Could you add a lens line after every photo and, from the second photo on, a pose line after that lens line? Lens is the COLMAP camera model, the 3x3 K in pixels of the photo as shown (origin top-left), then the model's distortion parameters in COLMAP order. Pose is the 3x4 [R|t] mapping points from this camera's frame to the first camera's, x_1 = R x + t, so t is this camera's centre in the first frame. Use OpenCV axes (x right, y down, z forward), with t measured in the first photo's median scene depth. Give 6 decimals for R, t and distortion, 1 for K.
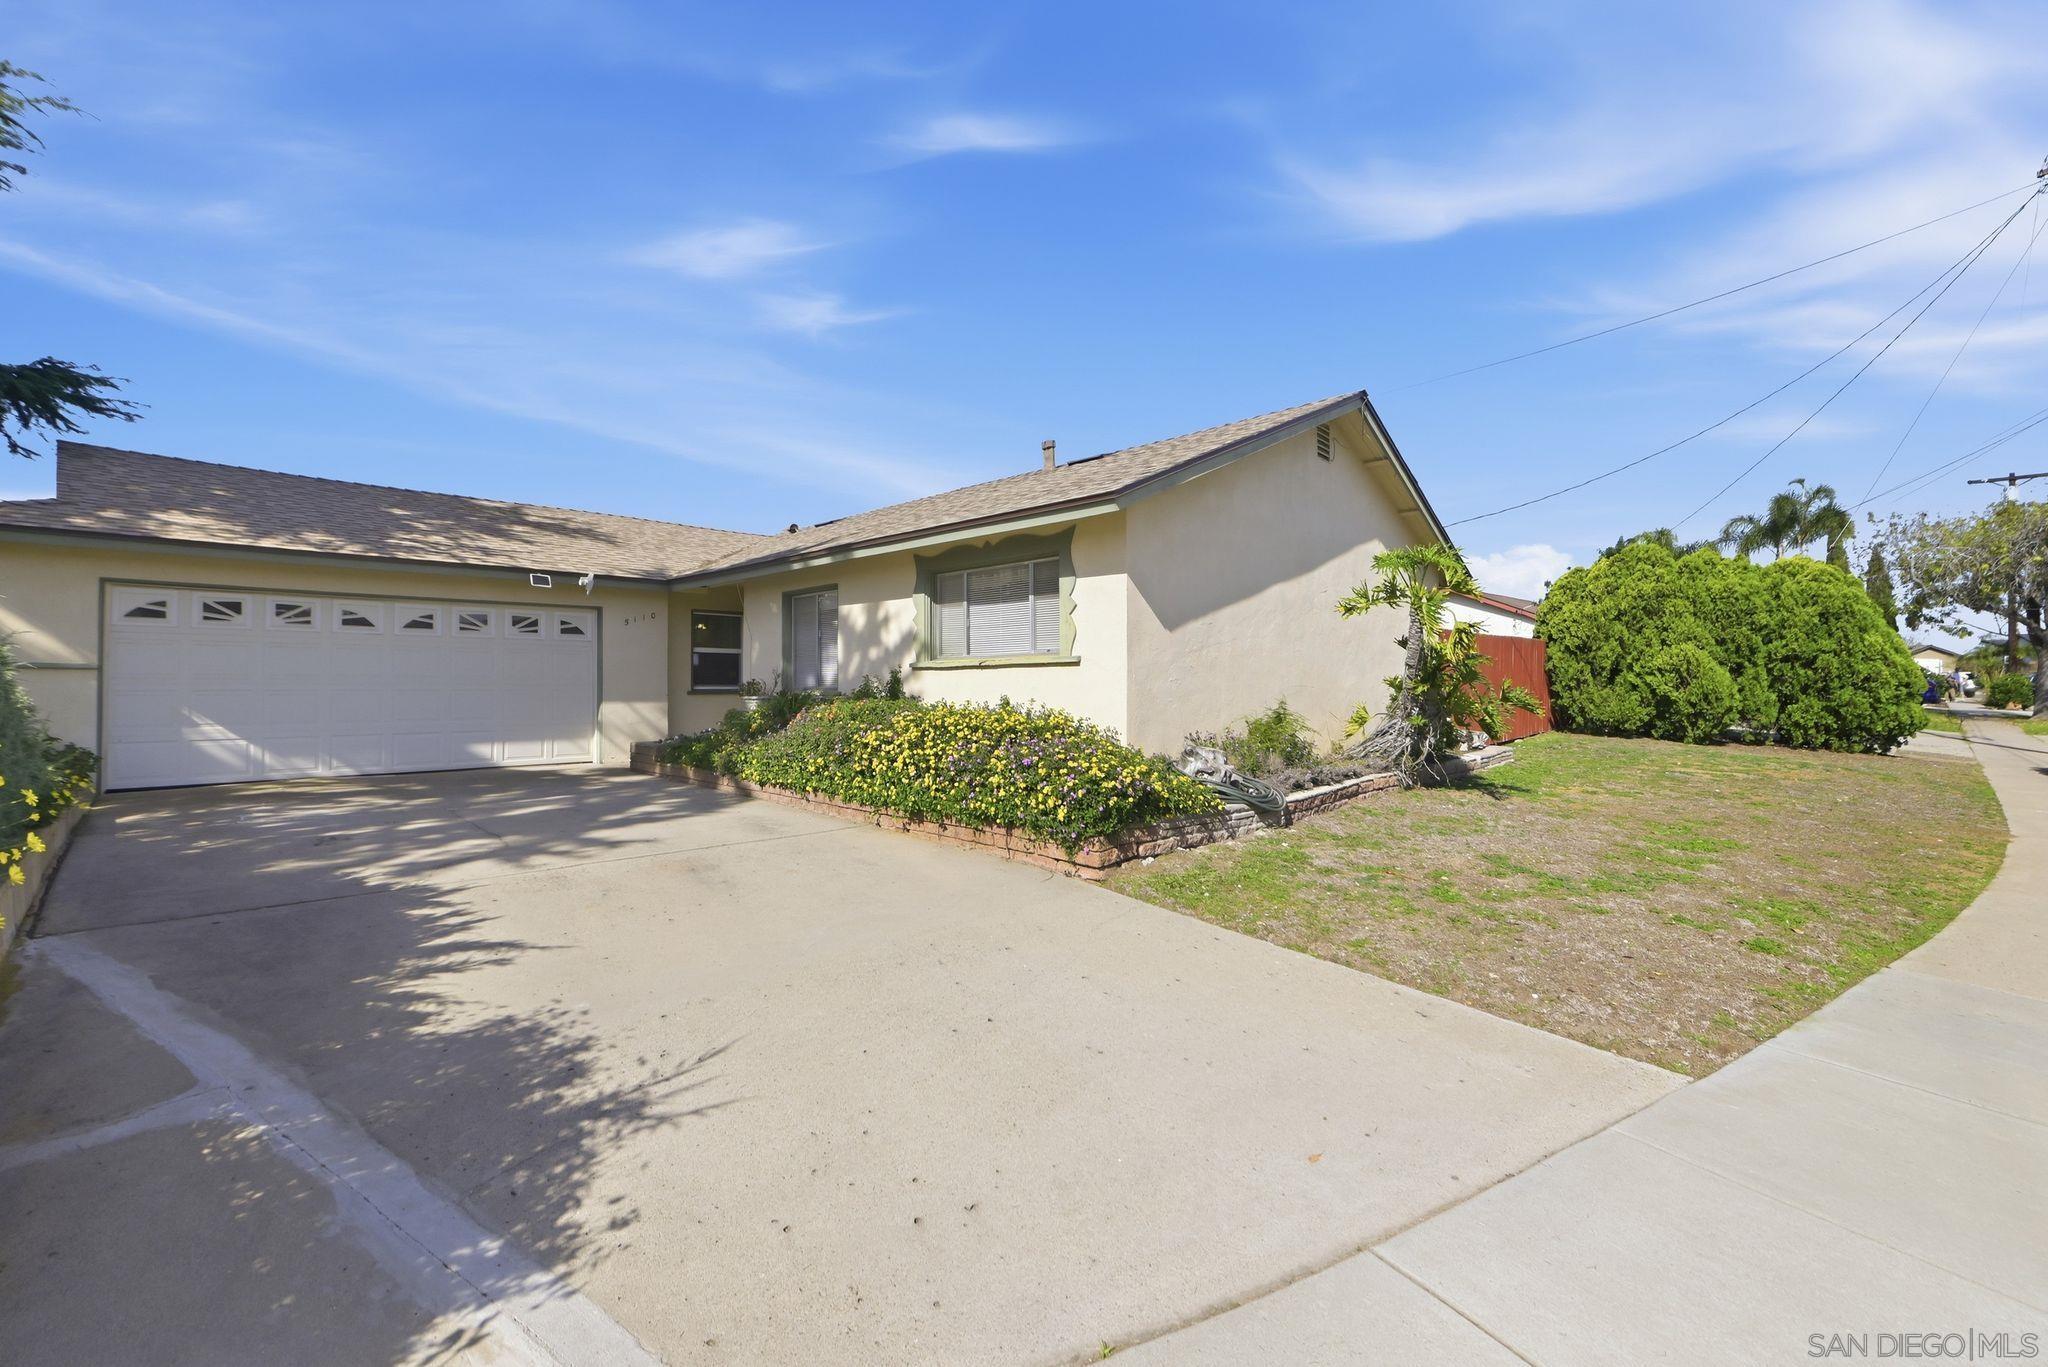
lens RADIAL K [[865.3, 0, 1021.1], [0, 865.3, 636.1], [0, 0, 1]] dist [0.016108, 0.000055]
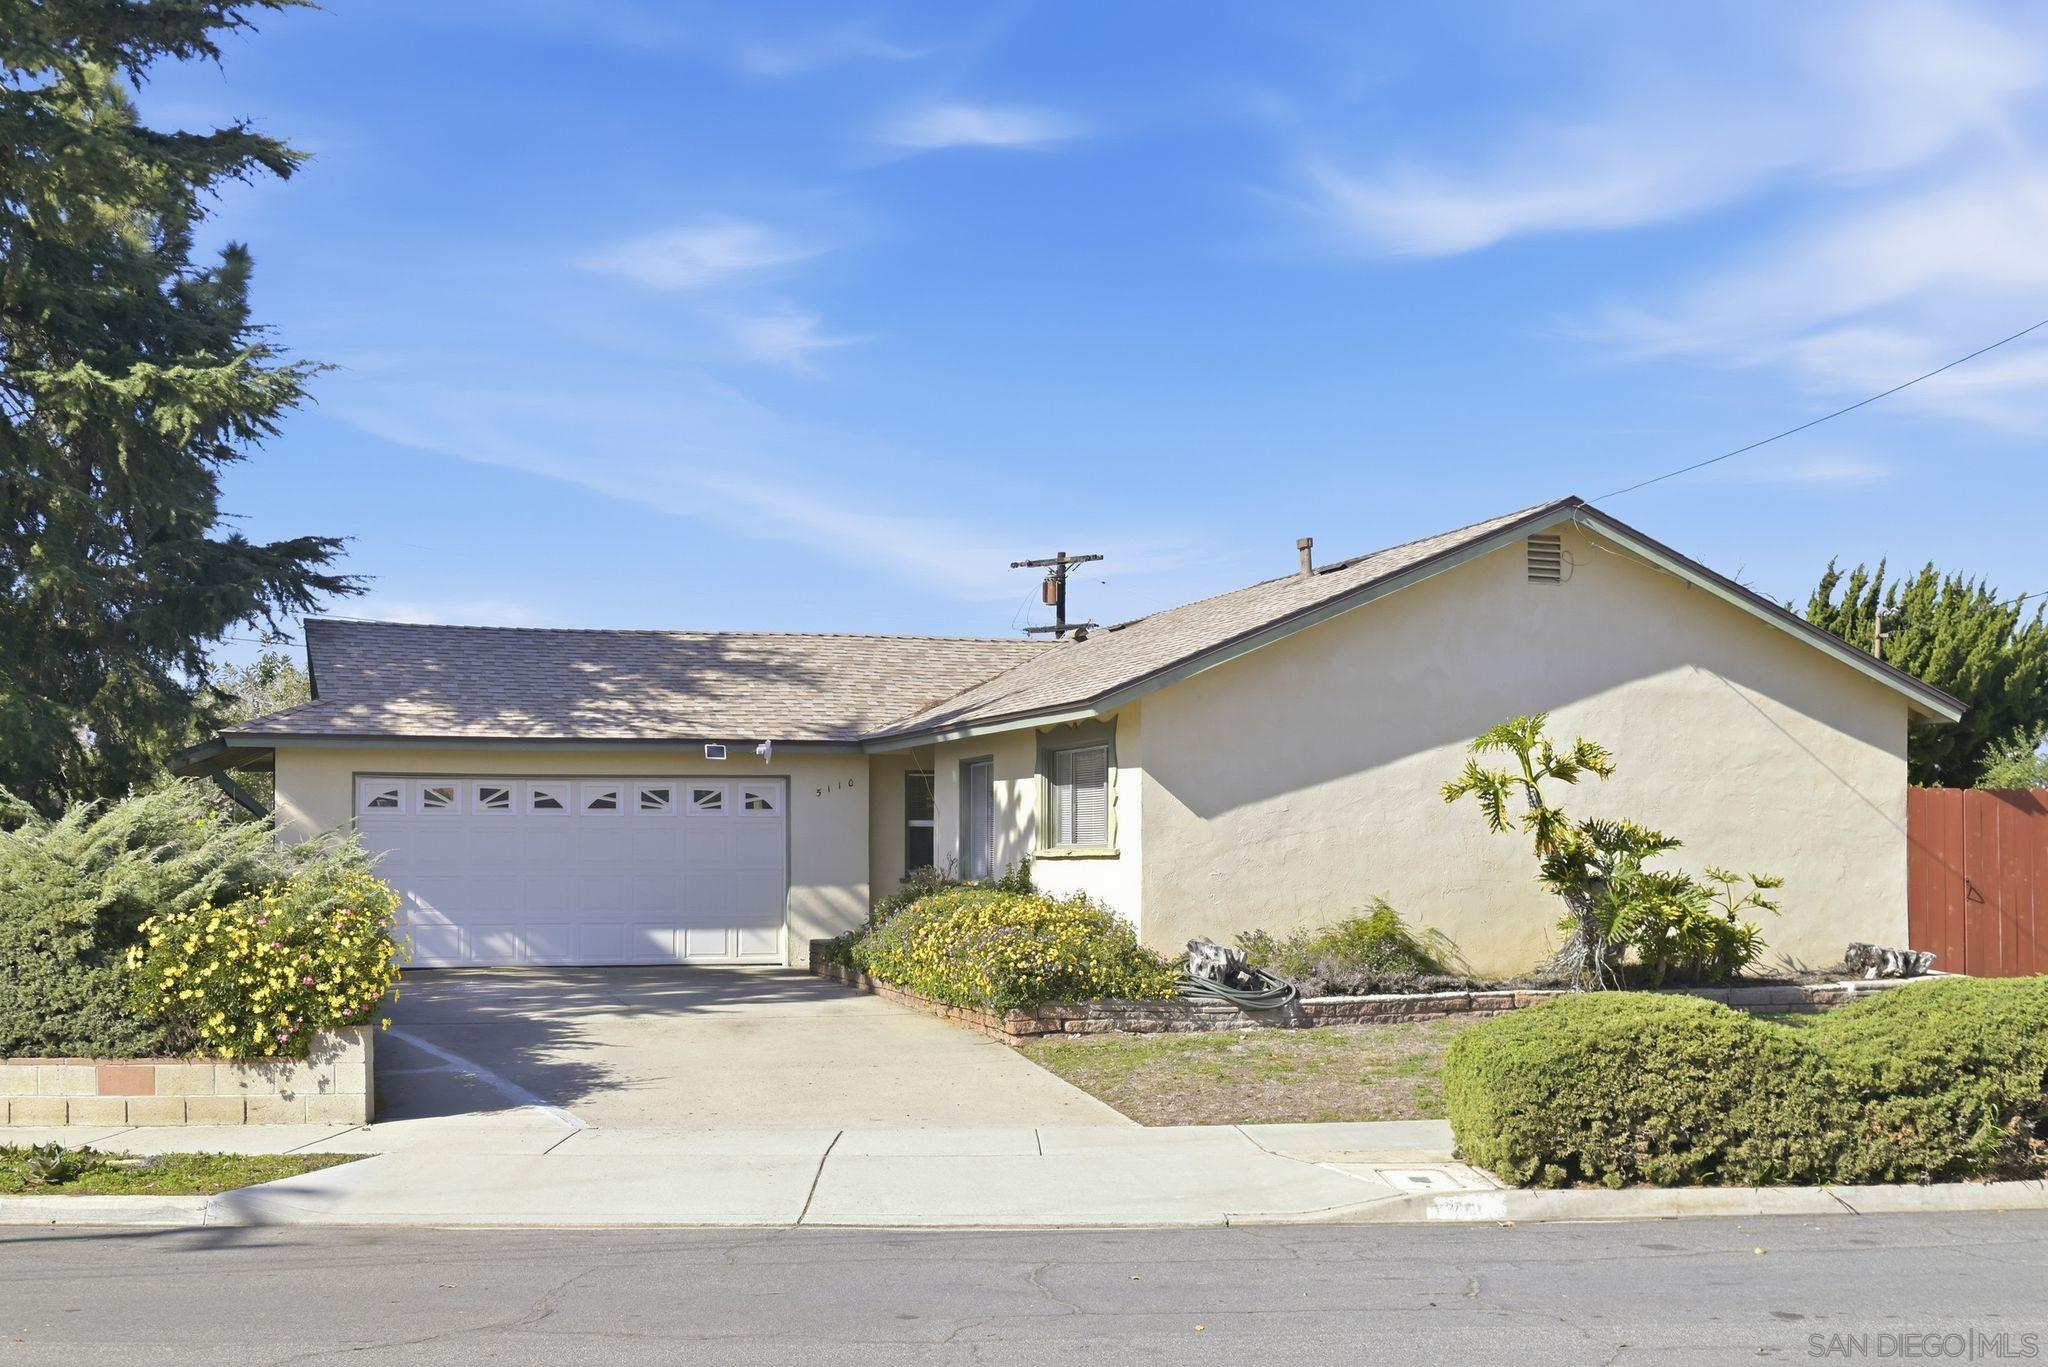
lens RADIAL K [[2305.6, 0, 1024.0], [0, 2305.6, 683.5], [0, 0, 1]] dist [0.083265, 0.002782]
pose [[0.887786, -0.032801, -0.459085, 0.880576], [0.025700, 0.999434, -0.021709, -0.082606], [0.459538, 0.007474, 0.888127, -1.020285]]
